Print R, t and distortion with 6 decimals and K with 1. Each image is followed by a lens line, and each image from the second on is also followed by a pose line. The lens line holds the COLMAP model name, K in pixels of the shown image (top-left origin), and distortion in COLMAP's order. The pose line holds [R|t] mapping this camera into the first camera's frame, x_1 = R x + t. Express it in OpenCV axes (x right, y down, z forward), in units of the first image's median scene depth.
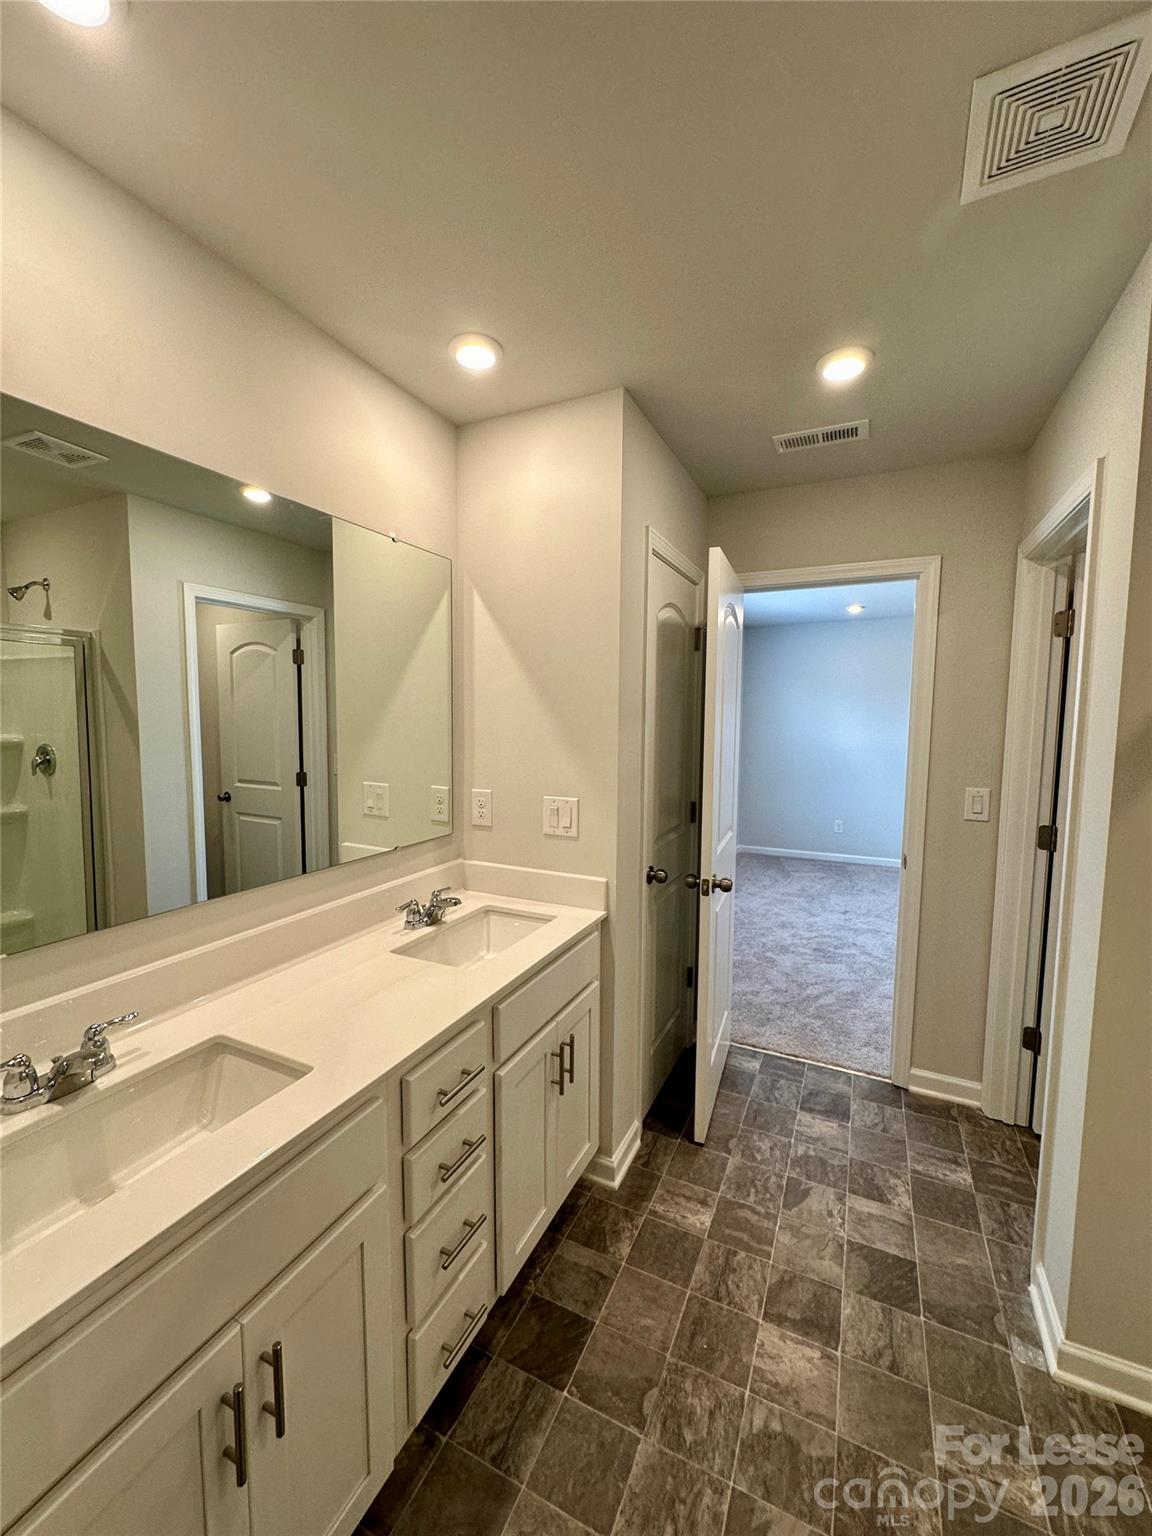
lens RADIAL K [[612.3, 0, 578.7], [0, 612.3, 767.5], [0, 0, 1]] dist [-0.001399, 0.001060]
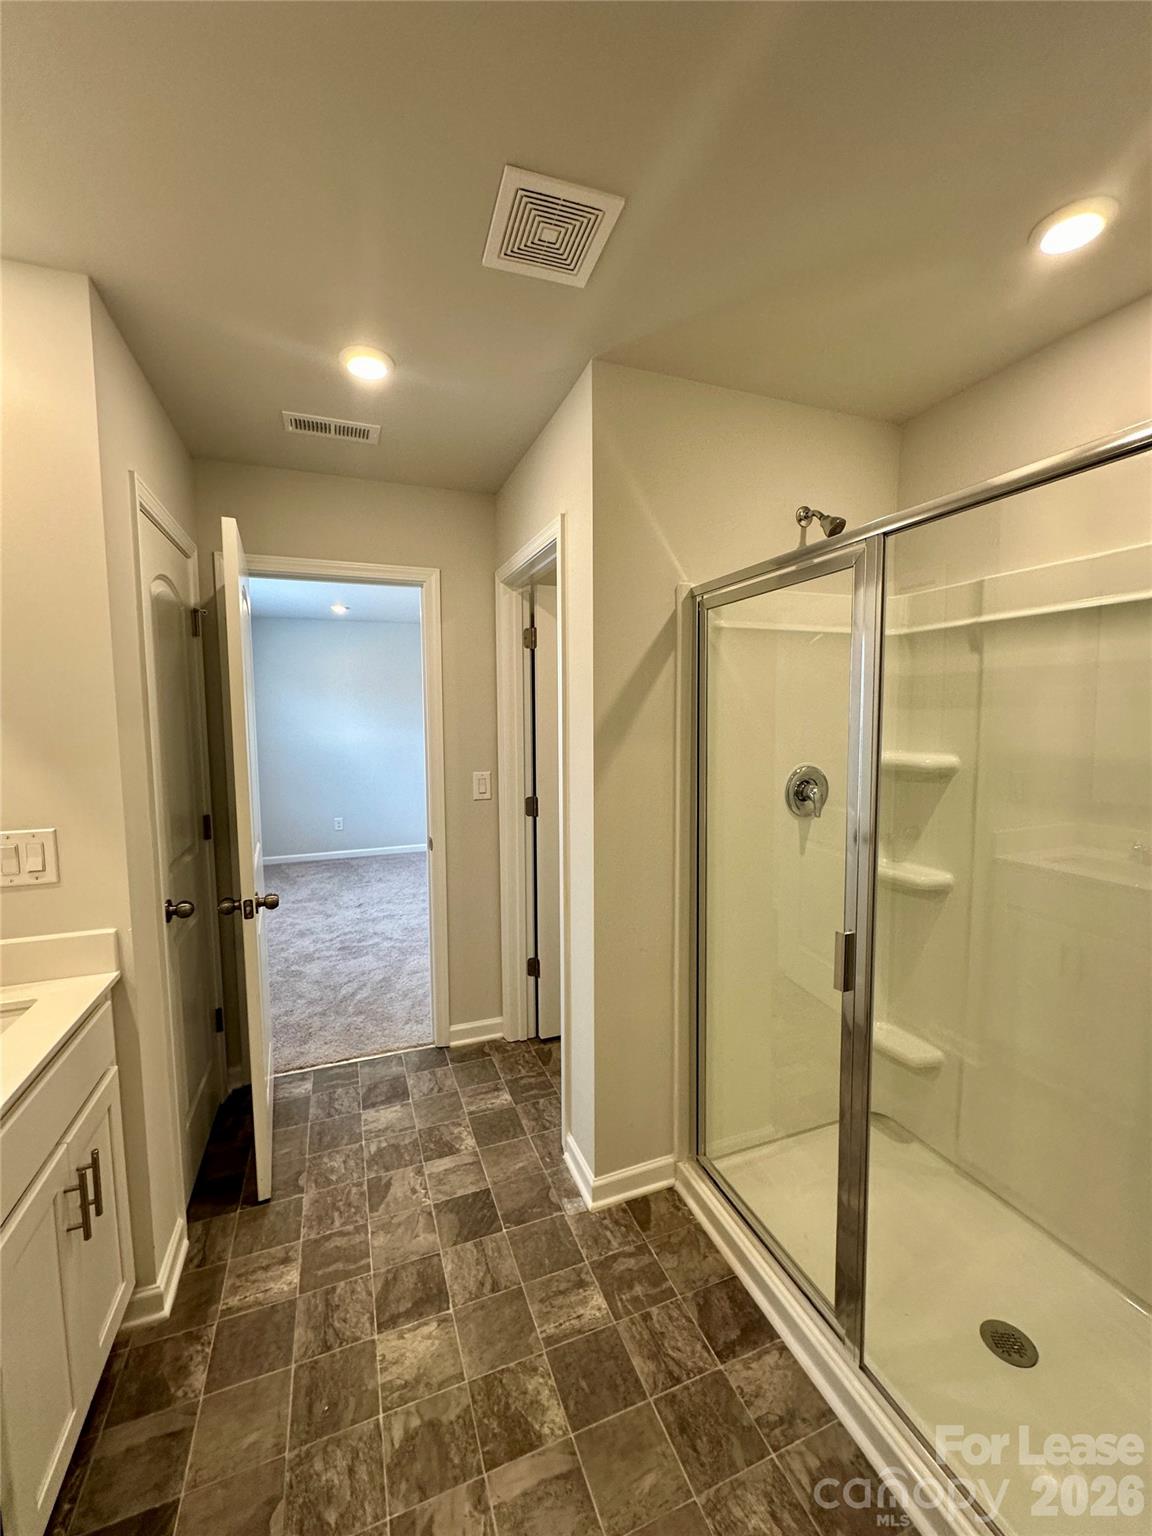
lens RADIAL K [[612.3, 0, 571.6], [0, 612.3, 767.4], [0, 0, 1]] dist [-0.001399, 0.001060]
pose [[0.691381, -0.072867, 0.718806, -0.094173], [0.073093, 0.996851, 0.030750, 0.001563], [-0.718784, 0.031280, 0.694530, 0.063117]]
